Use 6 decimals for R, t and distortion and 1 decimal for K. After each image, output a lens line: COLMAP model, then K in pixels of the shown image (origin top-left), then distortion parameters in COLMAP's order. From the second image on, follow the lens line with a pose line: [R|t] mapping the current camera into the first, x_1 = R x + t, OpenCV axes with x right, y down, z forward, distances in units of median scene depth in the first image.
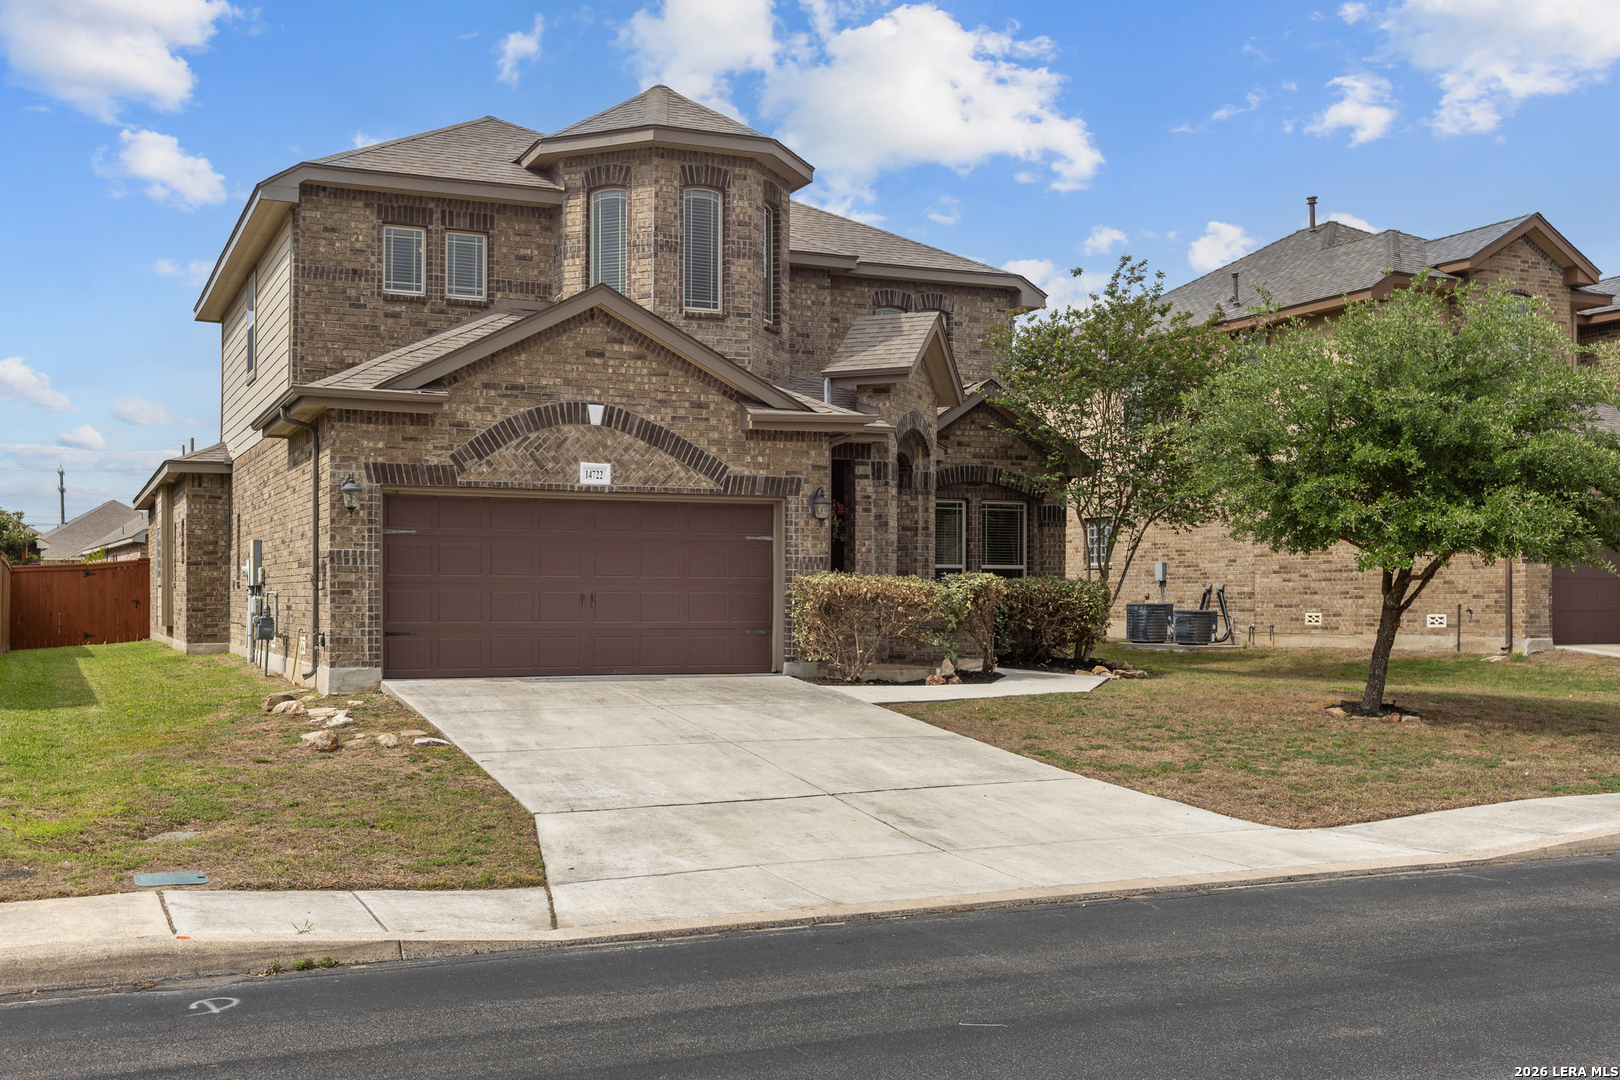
lens RADIAL K [[1651.1, 0, 810.1], [0, 1651.1, 540.9], [0, 0, 1]] dist [-0.009019, 0.000000]
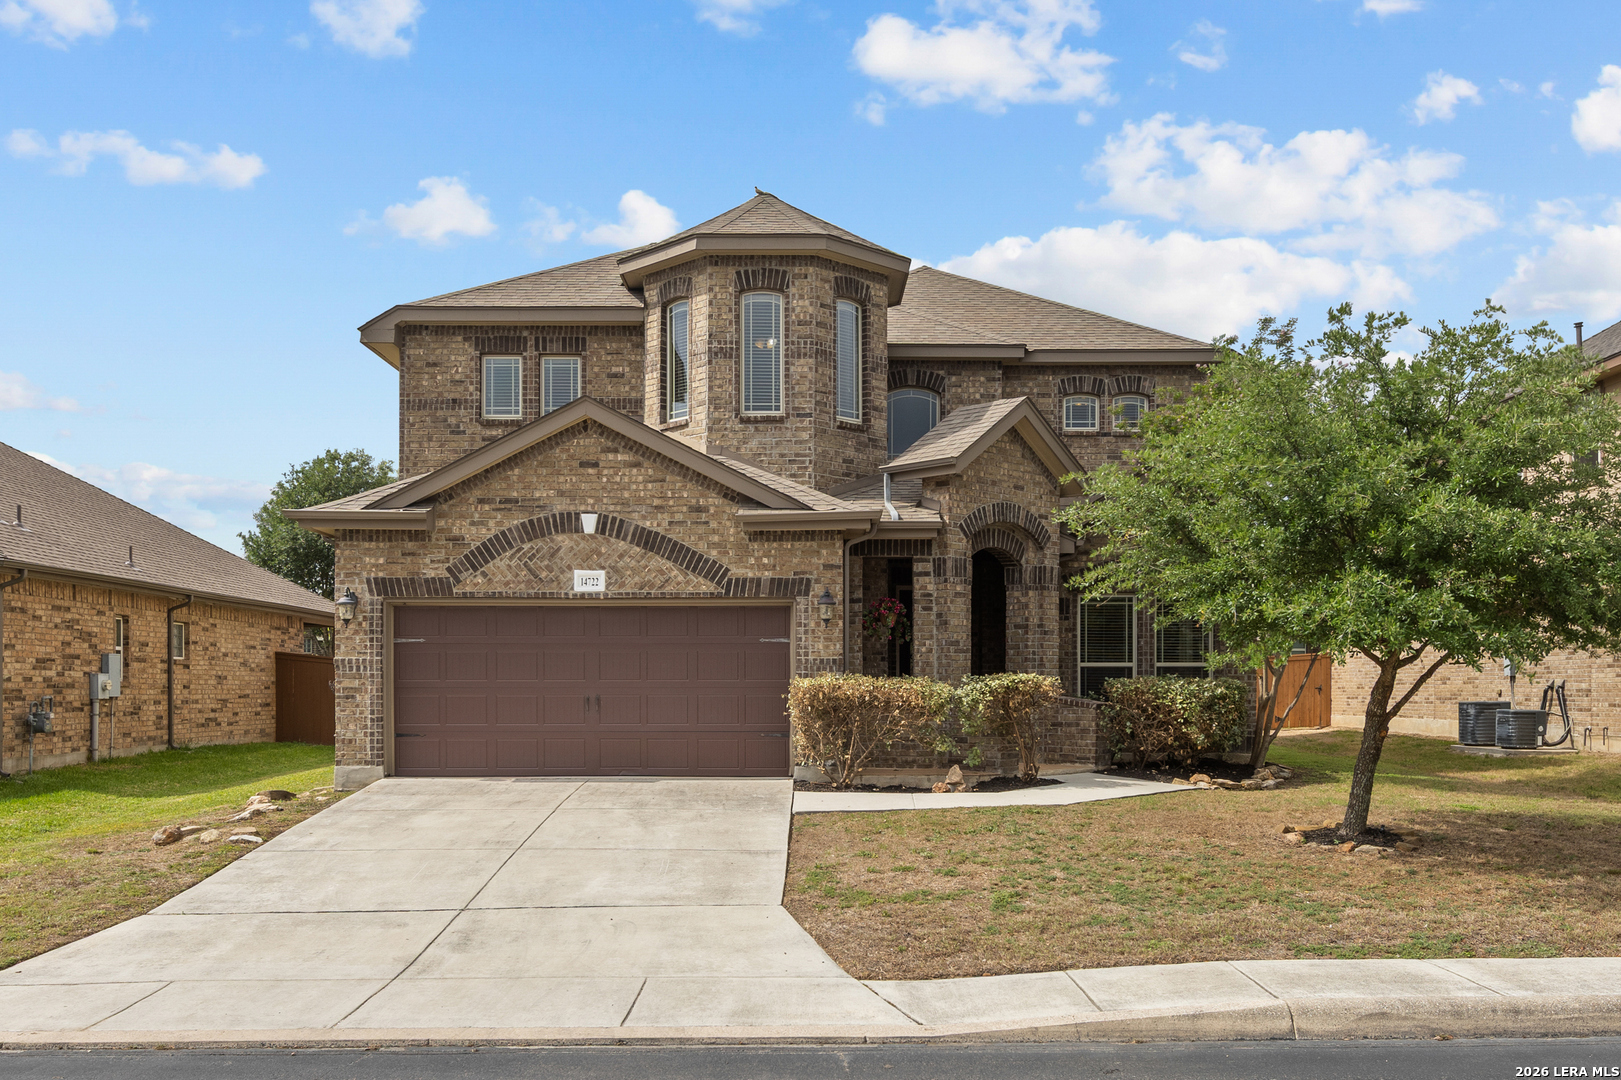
lens RADIAL K [[1542.8, 0, 773.0], [0, 1542.8, 653.3], [0, 0, 1]] dist [-0.010296, 0.000000]
pose [[0.921143, -0.011915, -0.389041, 0.312070], [0.015885, 0.999849, 0.006988, -0.000396], [0.388899, -0.012616, 0.921194, 0.140916]]
